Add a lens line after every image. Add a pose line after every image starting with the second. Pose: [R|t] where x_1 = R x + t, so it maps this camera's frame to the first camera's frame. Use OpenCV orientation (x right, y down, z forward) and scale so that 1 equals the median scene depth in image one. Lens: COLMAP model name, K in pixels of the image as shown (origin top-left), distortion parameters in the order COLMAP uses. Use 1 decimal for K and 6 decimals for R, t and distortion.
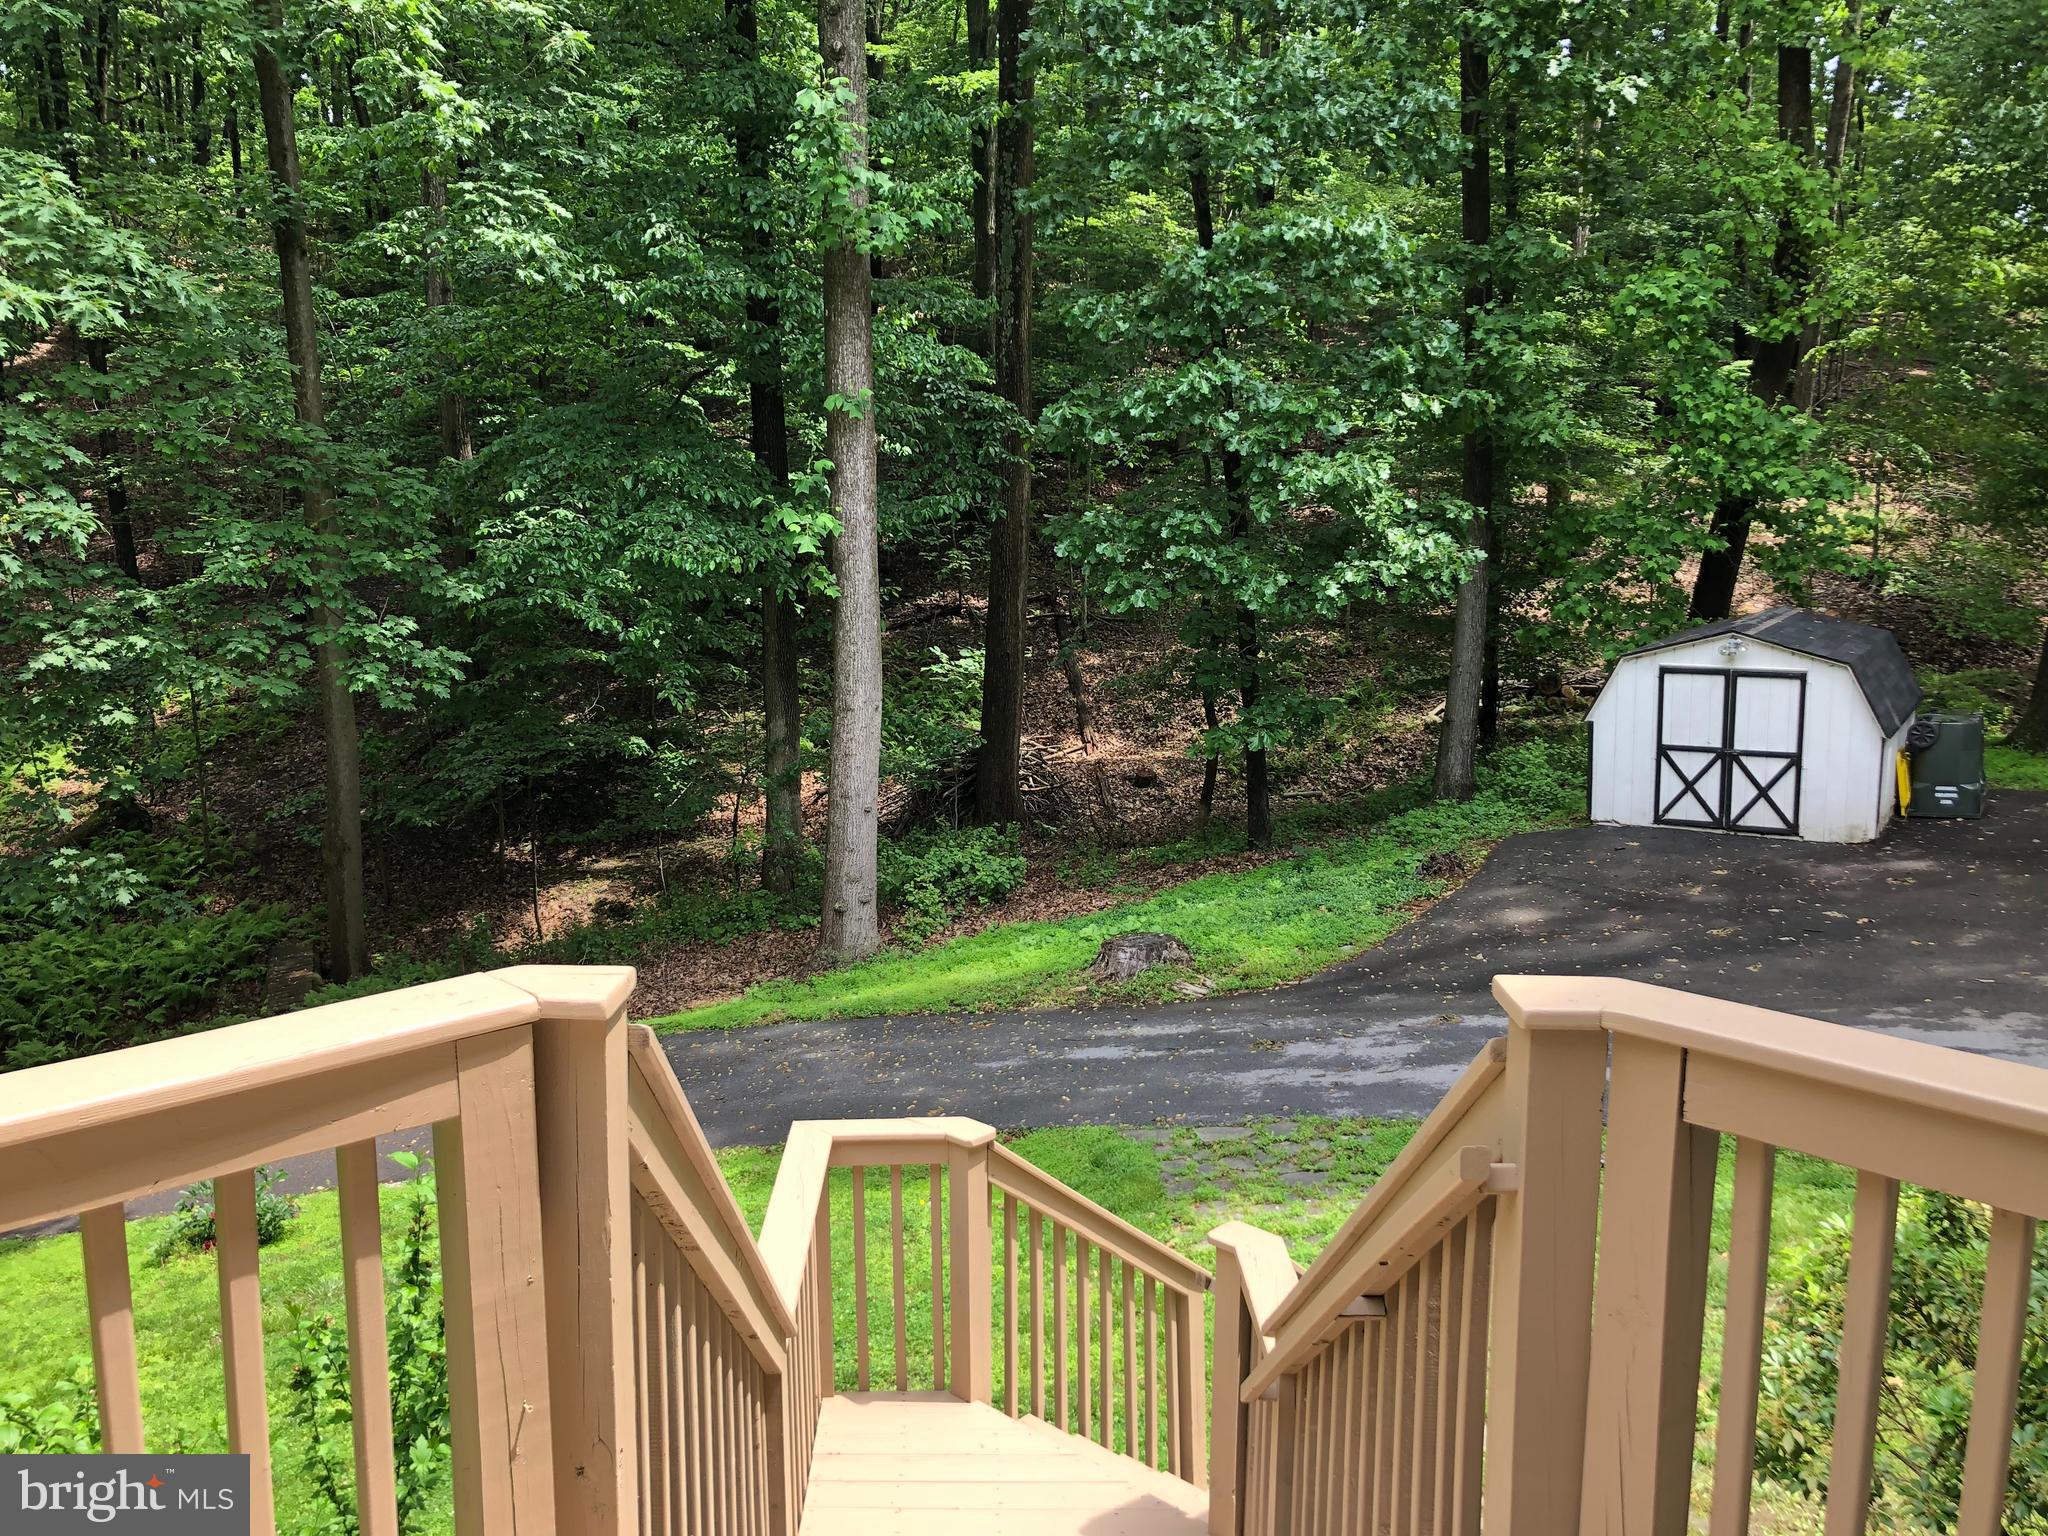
lens RADIAL K [[1677.1, 0, 1020.4], [0, 1677.1, 755.0], [0, 0, 1]] dist [0.025840, -0.013333]
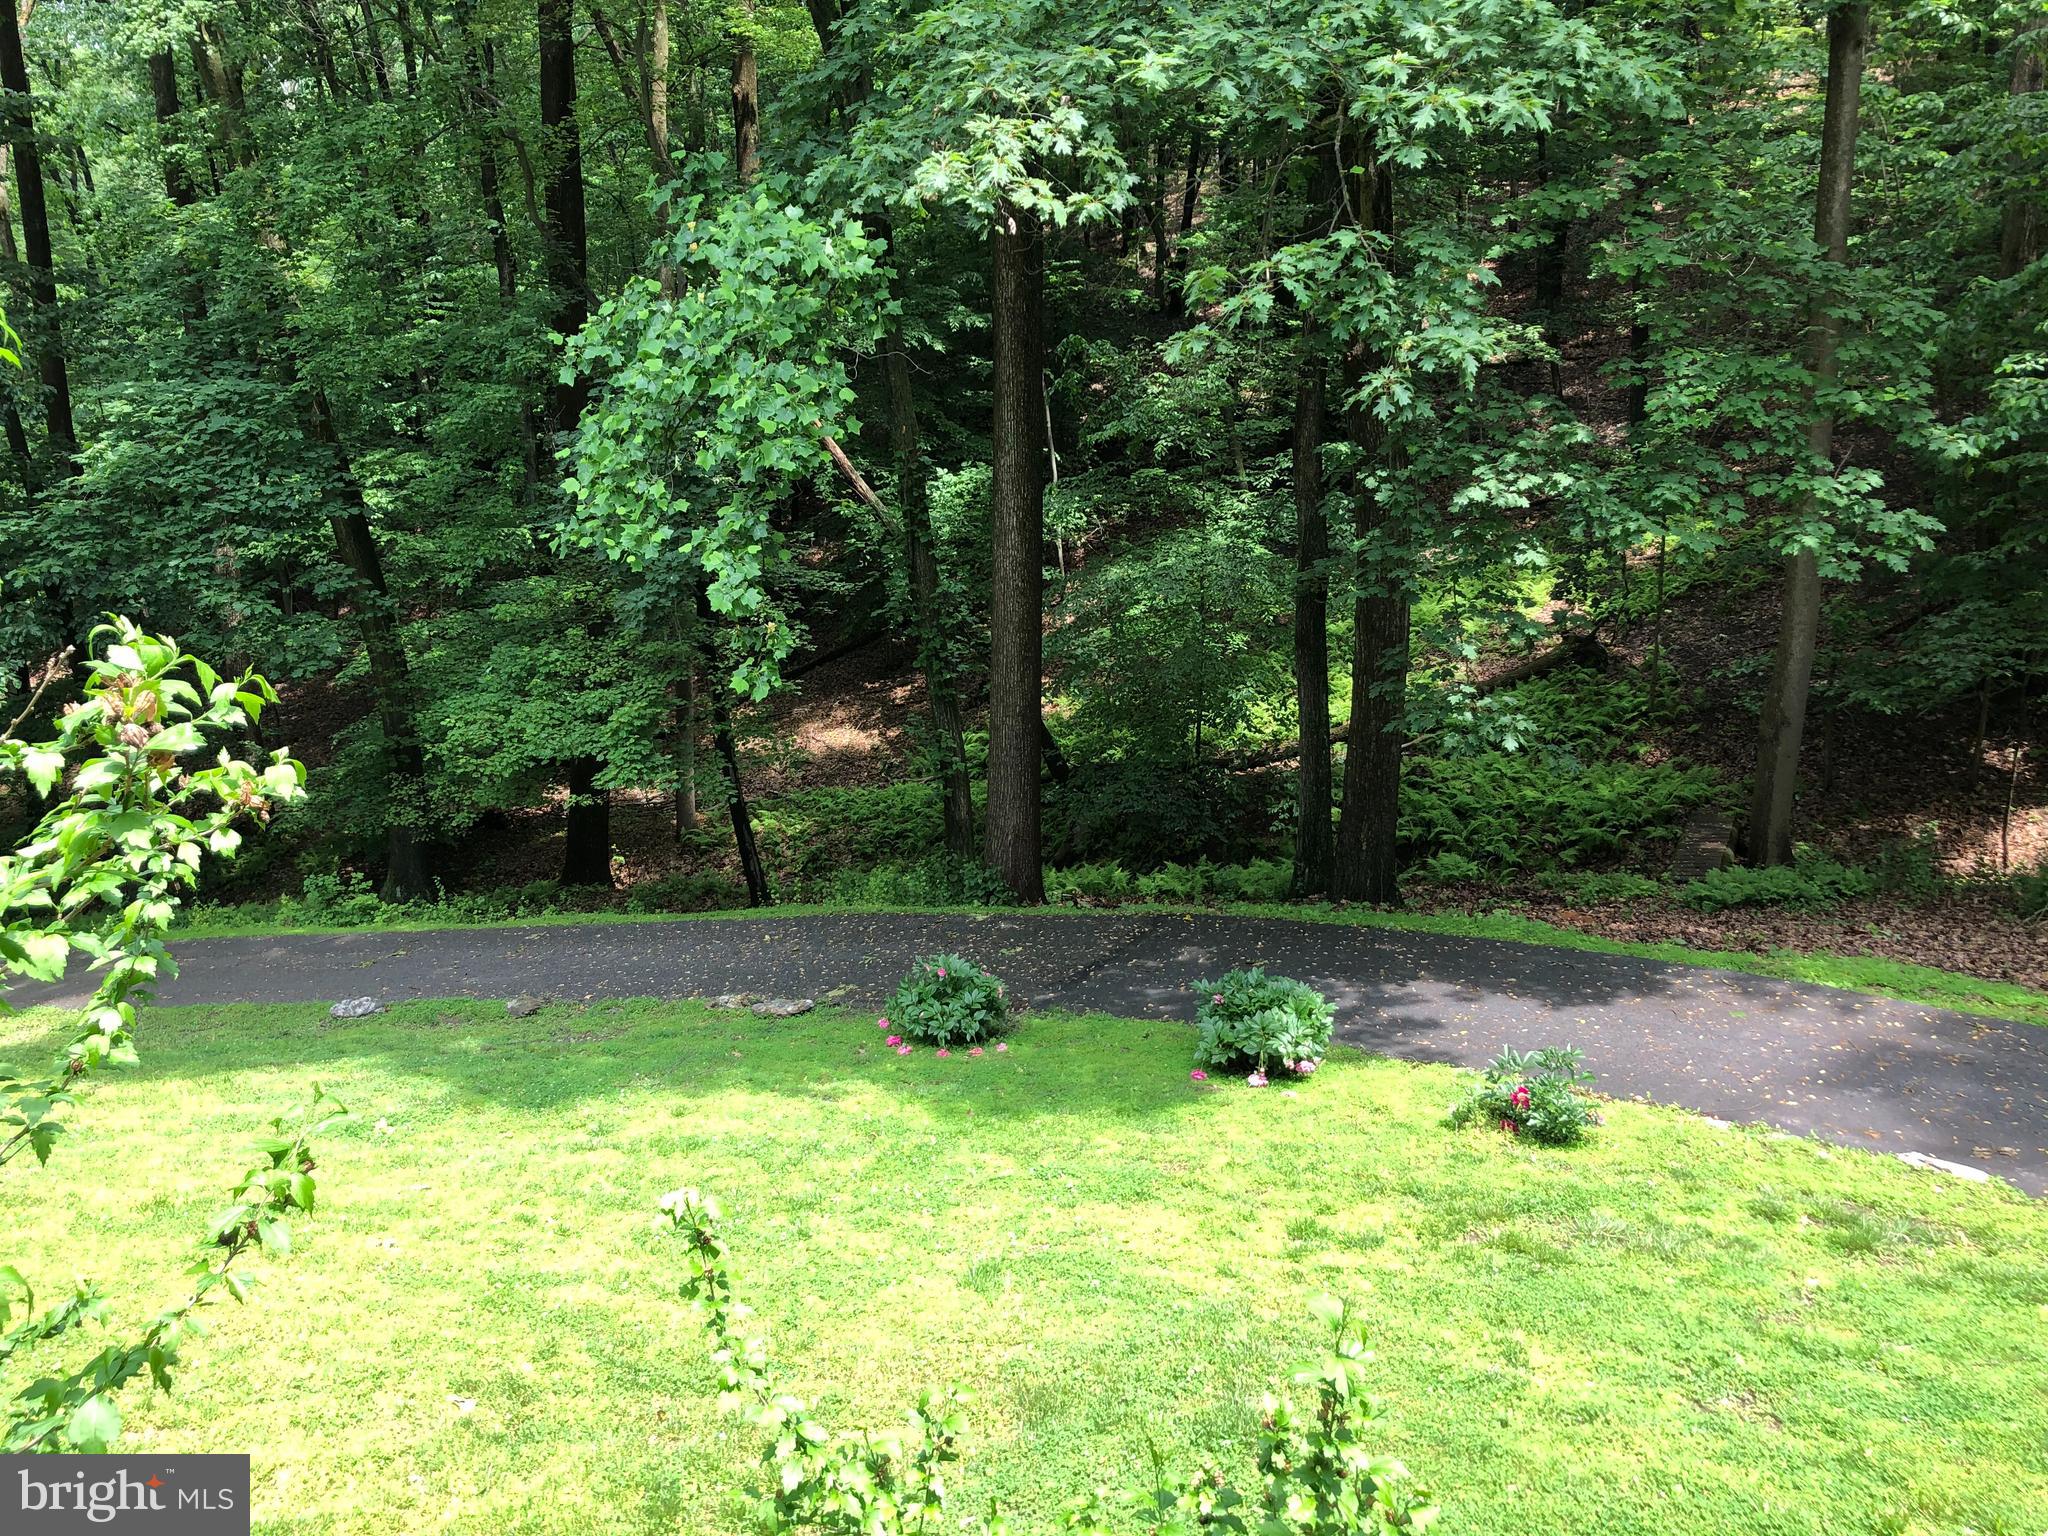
lens RADIAL K [[1681.4, 0, 1012.0], [0, 1681.4, 767.9], [0, 0, 1]] dist [-0.057422, 0.093085]
pose [[0.644669, 0.191083, -0.740195, 0.001384], [-0.114653, 0.981473, 0.153513, -0.015269], [0.755815, -0.014100, 0.654633, 0.134153]]
